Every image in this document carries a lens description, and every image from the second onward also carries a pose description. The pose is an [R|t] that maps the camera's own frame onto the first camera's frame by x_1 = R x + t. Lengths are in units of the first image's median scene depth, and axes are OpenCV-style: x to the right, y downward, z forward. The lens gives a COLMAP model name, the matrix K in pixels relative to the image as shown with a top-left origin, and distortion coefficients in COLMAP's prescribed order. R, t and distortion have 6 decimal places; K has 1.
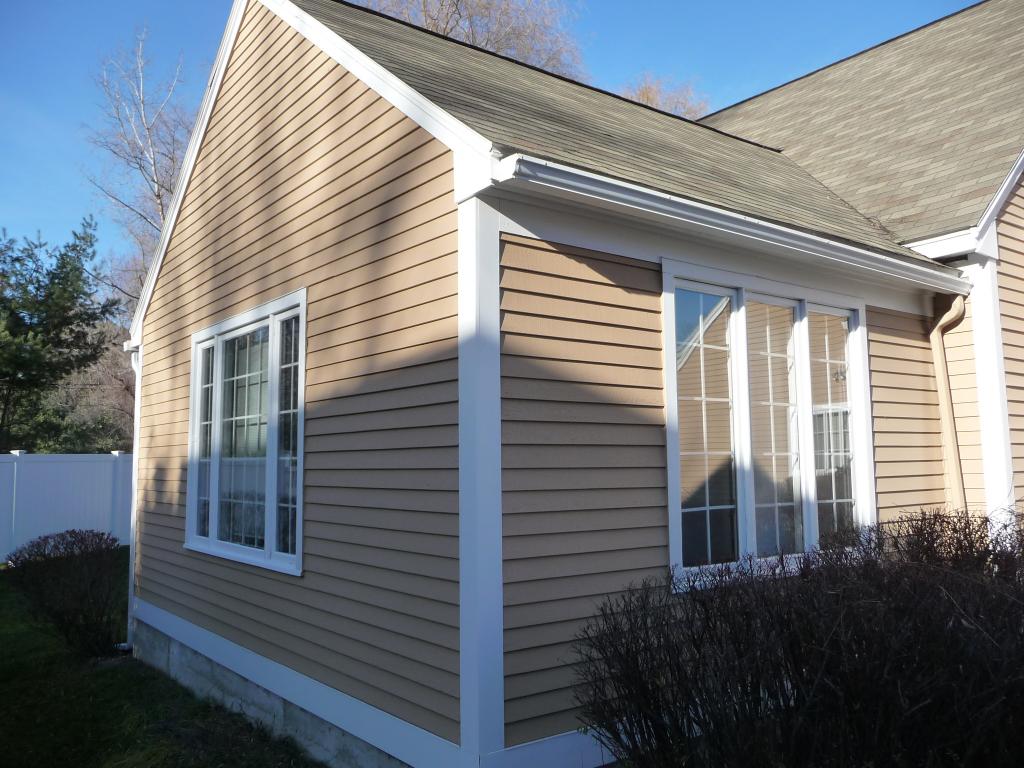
lens RADIAL K [[851.6, 0, 509.1], [0, 851.6, 370.4], [0, 0, 1]] dist [-0.058932, 0.073663]
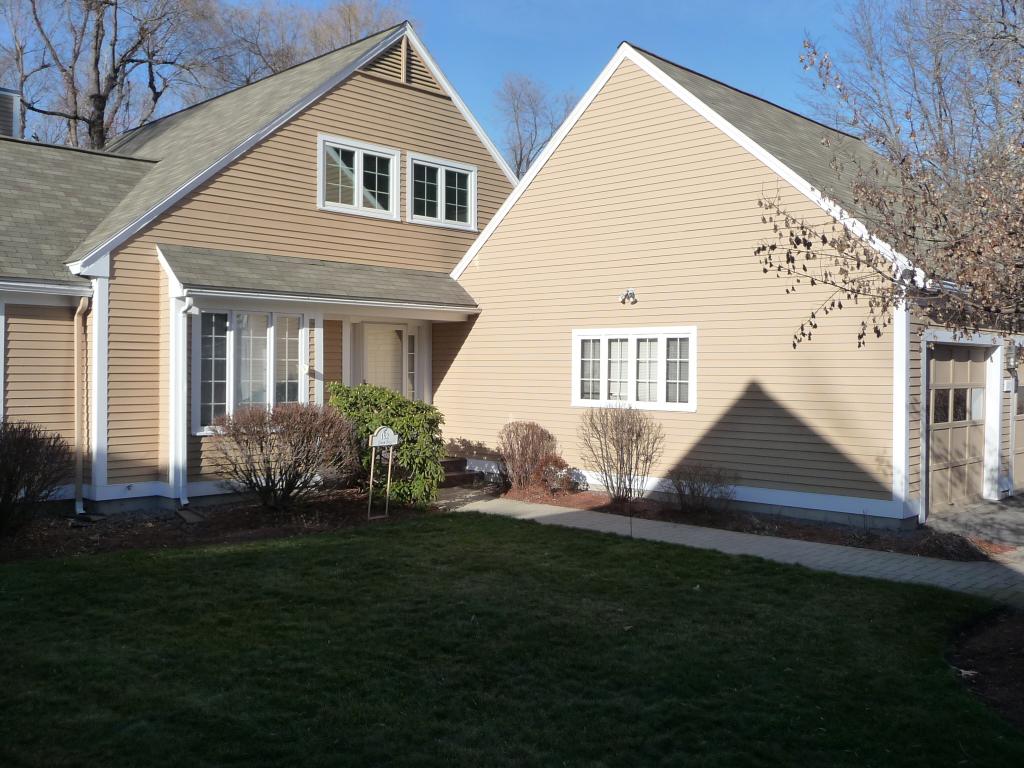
lens RADIAL K [[957.9, 0, 512.4], [0, 957.9, 374.0], [0, 0, 1]] dist [-0.052475, 0.062810]
pose [[0.989276, 0.018087, 0.144934, 0.922477], [-0.034580, 0.993095, 0.112103, -0.147931], [-0.141905, -0.115912, 0.983070, -0.892873]]
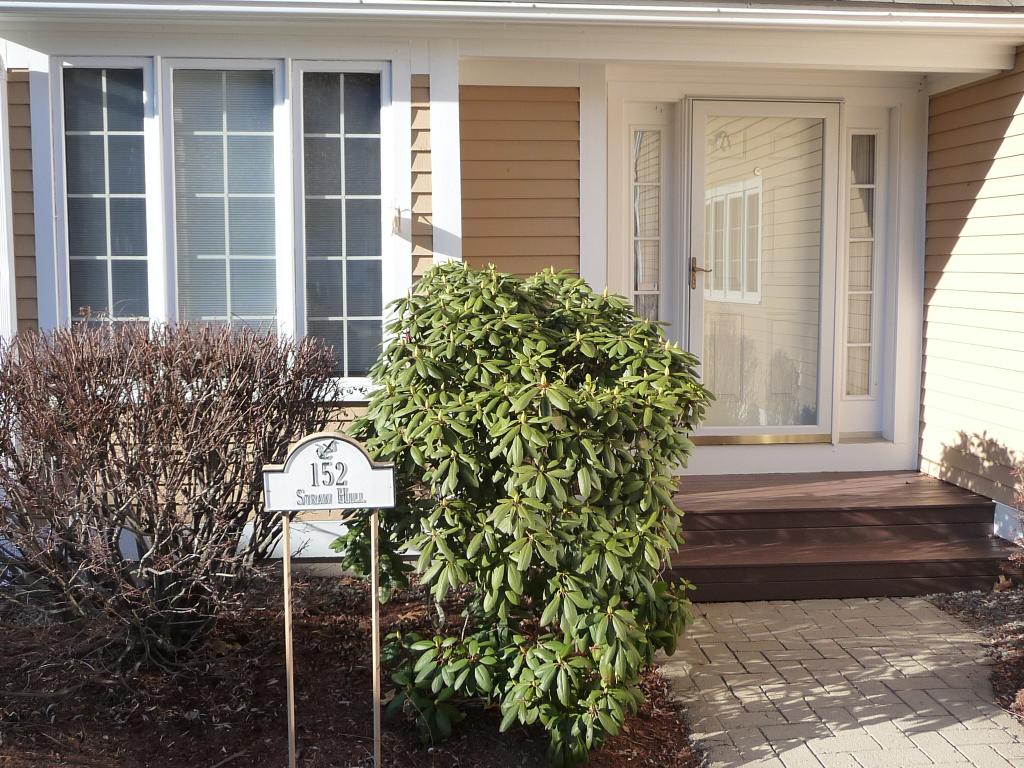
lens RADIAL K [[1102.7, 0, 510.9], [0, 1102.7, 363.3], [0, 0, 1]] dist [-0.029841, 0.006160]
pose [[0.854625, 0.058298, -0.515963, 1.237670], [0.048528, 0.980361, 0.191150, 0.017299], [0.516973, -0.188400, 0.835011, 0.380836]]
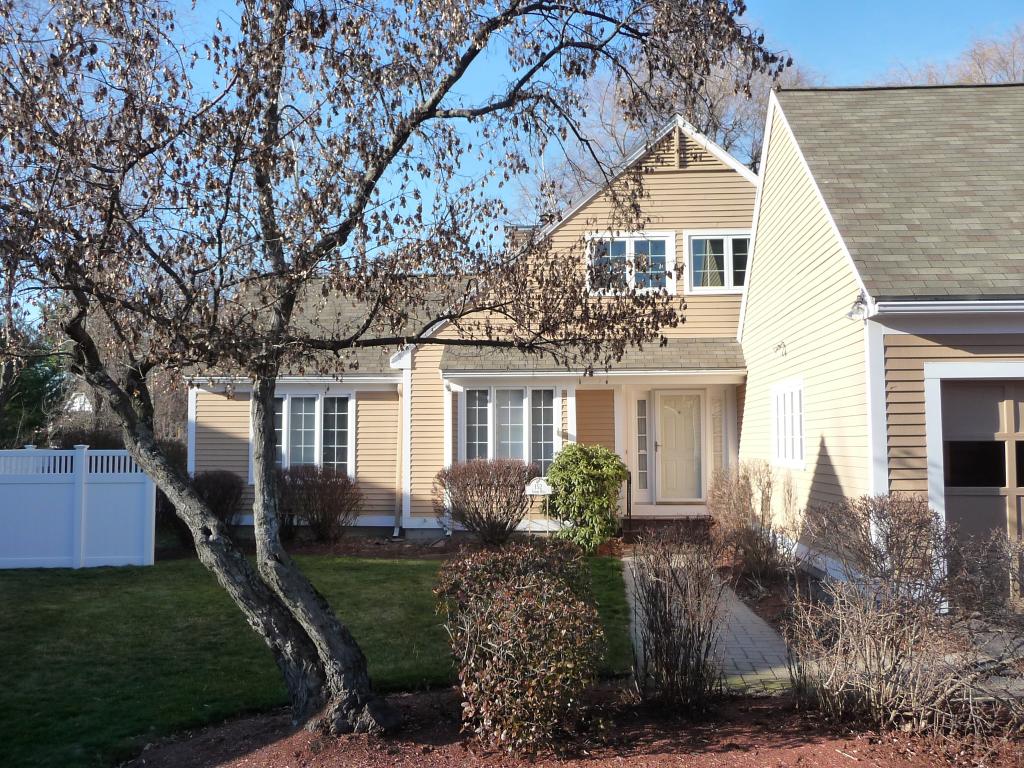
lens RADIAL K [[957.9, 0, 512.4], [0, 957.9, 374.0], [0, 0, 1]] dist [-0.052475, 0.062810]
pose [[0.743277, -0.040224, -0.667774, 2.190149], [0.070112, 0.997377, 0.017961, -0.117902], [0.665300, -0.060169, 0.744148, -0.731668]]
